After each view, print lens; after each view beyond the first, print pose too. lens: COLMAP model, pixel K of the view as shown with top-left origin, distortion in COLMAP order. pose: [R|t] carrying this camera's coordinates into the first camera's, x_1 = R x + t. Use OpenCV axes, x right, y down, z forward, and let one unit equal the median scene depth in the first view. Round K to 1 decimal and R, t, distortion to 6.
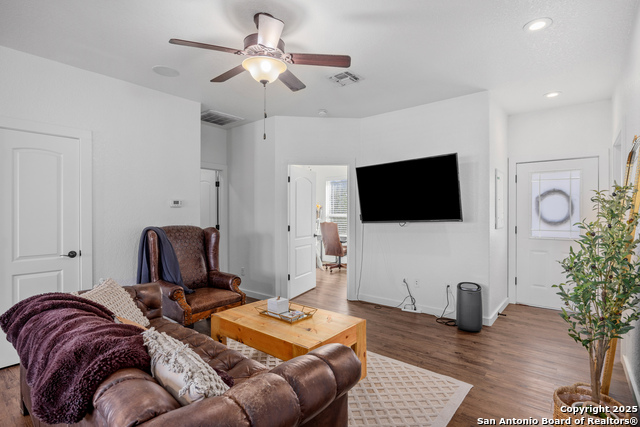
lens RADIAL K [[322.9, 0, 318.6], [0, 322.9, 213.8], [0, 0, 1]] dist [0.008999, -0.000557]
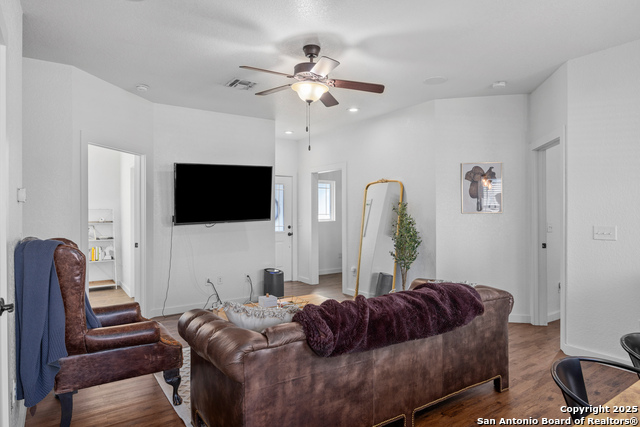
lens RADIAL K [[386.5, 0, 319.8], [0, 386.5, 213.2], [0, 0, 1]] dist [-0.007172, 0.000069]
pose [[0.300386, -0.002610, 0.953814, -0.784065], [-0.001398, 0.999994, 0.003177, -0.008926], [-0.953817, -0.002288, 0.300380, 0.308231]]
